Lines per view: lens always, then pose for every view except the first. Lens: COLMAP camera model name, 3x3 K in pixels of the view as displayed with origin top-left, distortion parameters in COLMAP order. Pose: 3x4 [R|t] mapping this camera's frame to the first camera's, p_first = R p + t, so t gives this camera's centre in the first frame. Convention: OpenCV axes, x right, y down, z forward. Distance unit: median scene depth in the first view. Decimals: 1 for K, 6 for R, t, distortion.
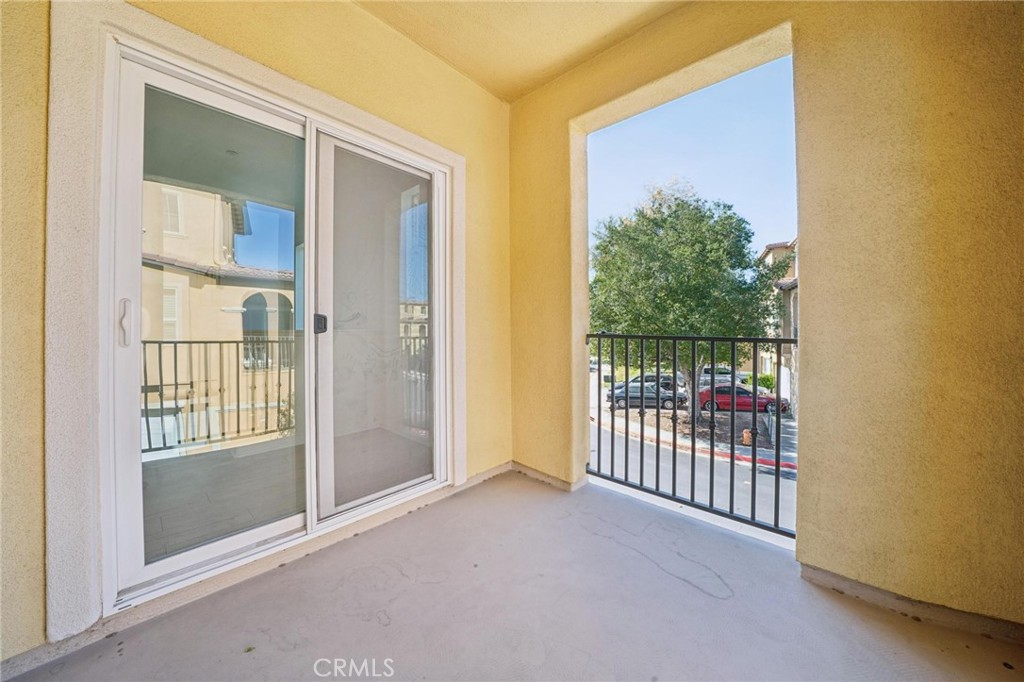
lens RADIAL K [[359.5, 0, 501.2], [0, 359.5, 329.1], [0, 0, 1]] dist [-0.024473, 0.000603]
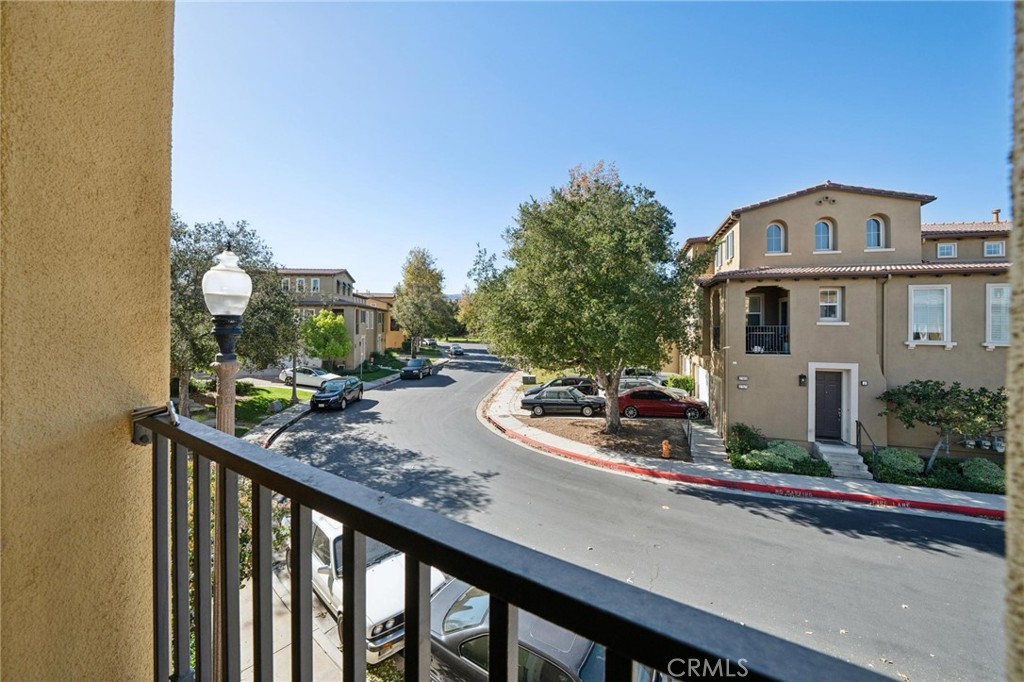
lens RADIAL K [[388.3, 0, 497.6], [0, 388.3, 323.3], [0, 0, 1]] dist [-0.011686, -0.000151]
pose [[0.982208, 0.010731, 0.187491, 0.079805], [-0.010781, 0.999942, -0.000753, -0.008973], [-0.187488, -0.001281, 0.982266, 0.107708]]
